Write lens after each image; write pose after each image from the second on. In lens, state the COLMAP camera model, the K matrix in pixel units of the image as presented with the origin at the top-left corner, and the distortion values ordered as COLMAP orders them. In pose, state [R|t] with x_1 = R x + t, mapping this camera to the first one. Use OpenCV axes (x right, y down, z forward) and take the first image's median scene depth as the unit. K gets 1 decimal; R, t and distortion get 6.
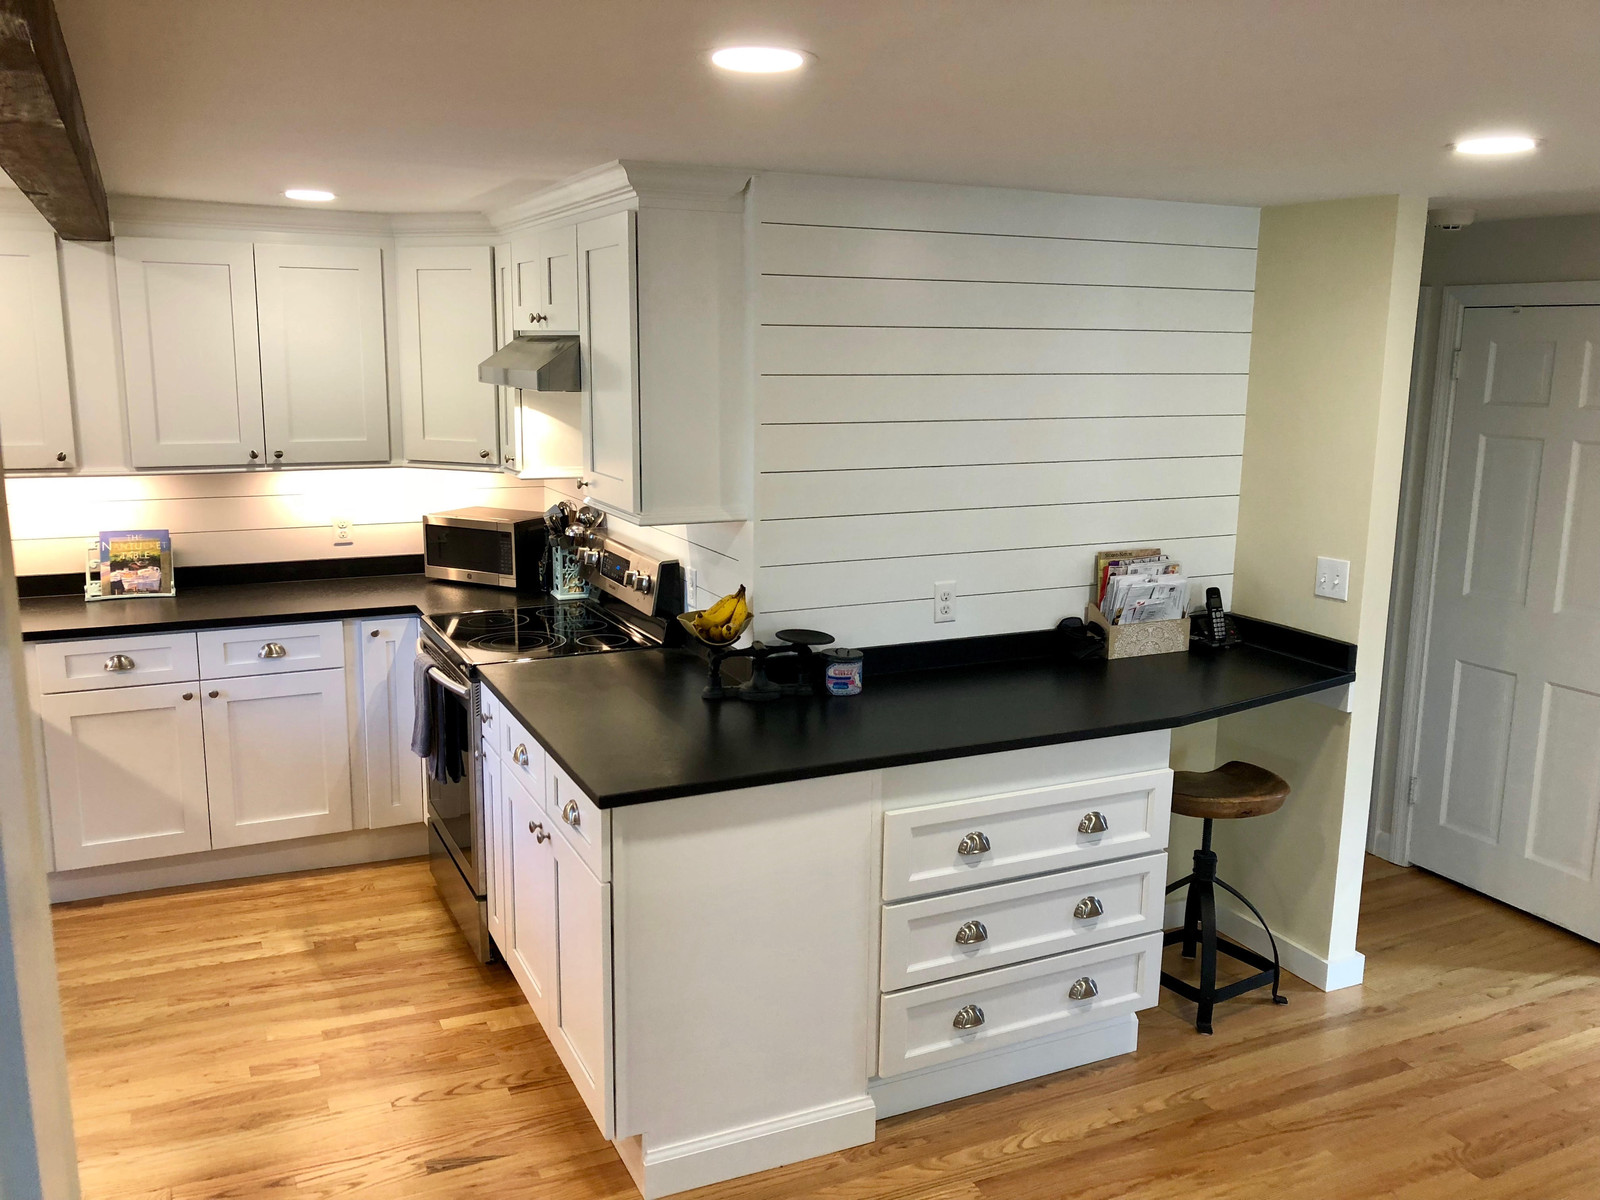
lens RADIAL K [[1343.0, 0, 802.6], [0, 1343.0, 597.0], [0, 0, 1]] dist [0.061228, -0.090610]
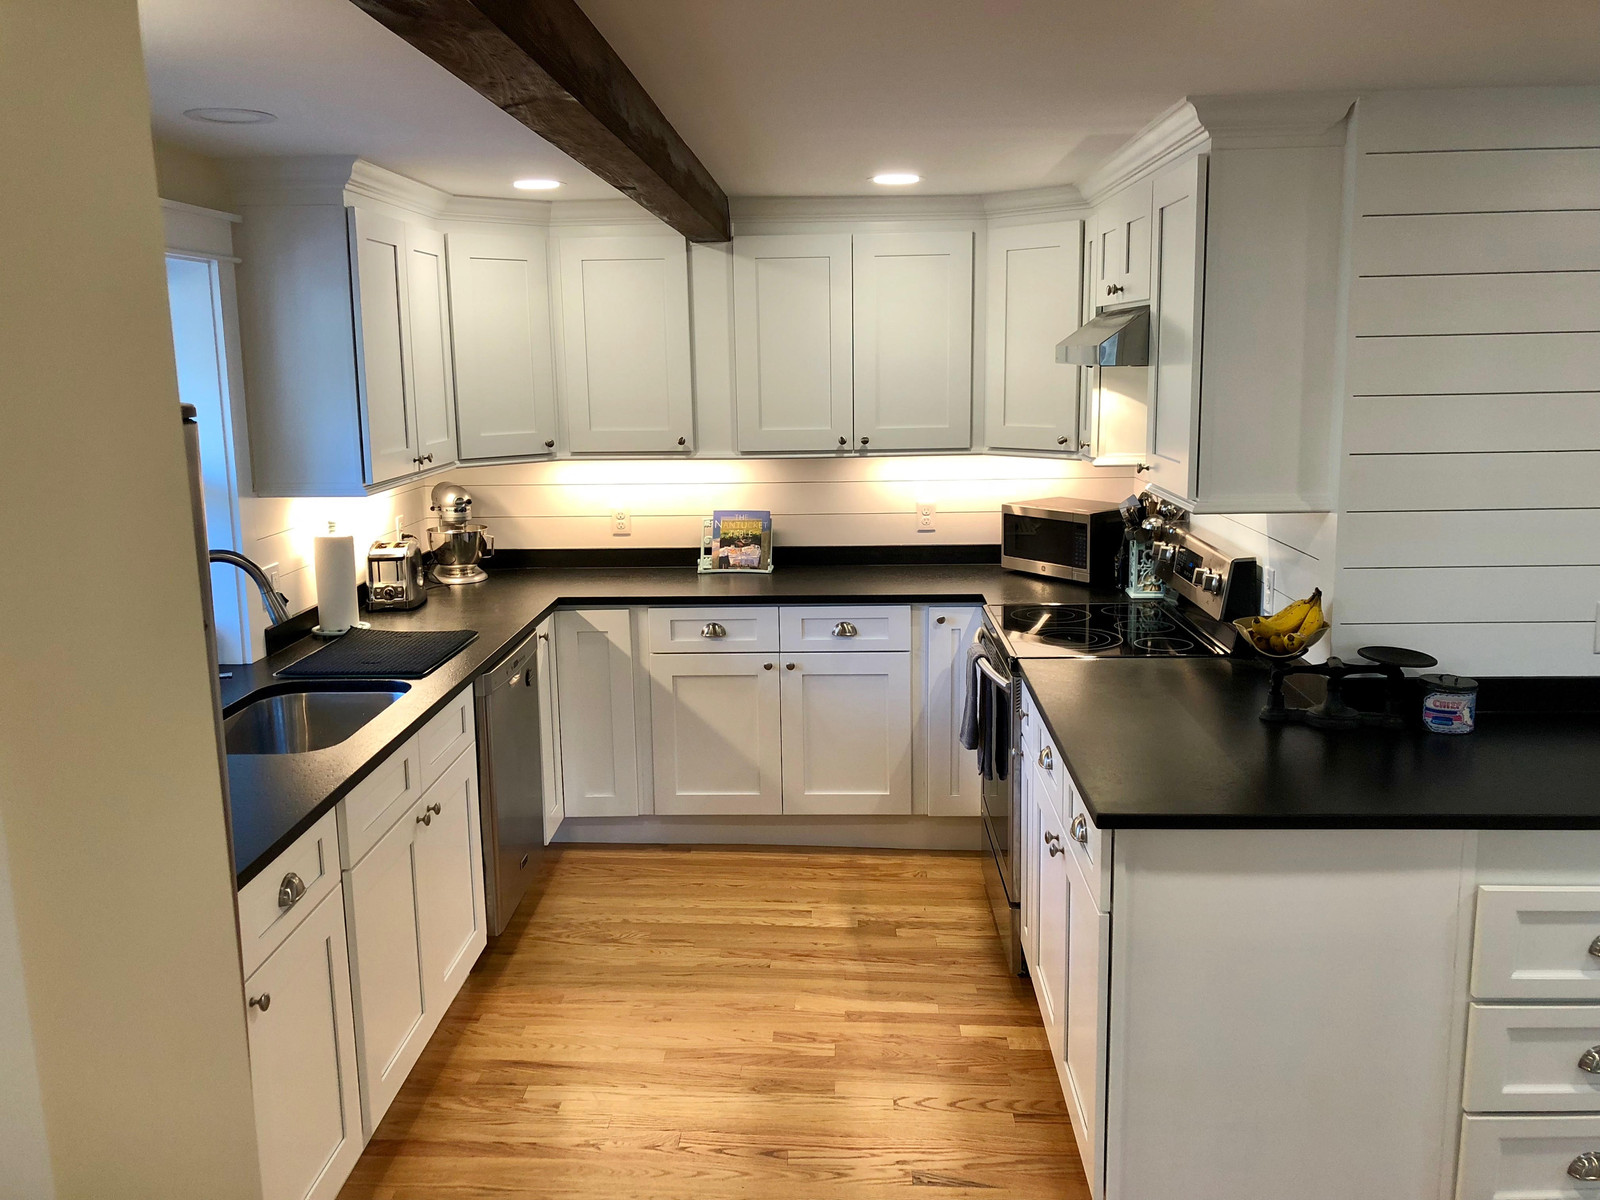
lens RADIAL K [[1343.0, 0, 792.4], [0, 1343.0, 591.2], [0, 0, 1]] dist [0.061228, -0.090610]
pose [[0.877961, 0.056510, -0.475385, 0.062308], [-0.060192, 0.998159, 0.007486, 0.005357], [0.474932, 0.022042, 0.879746, 0.088893]]
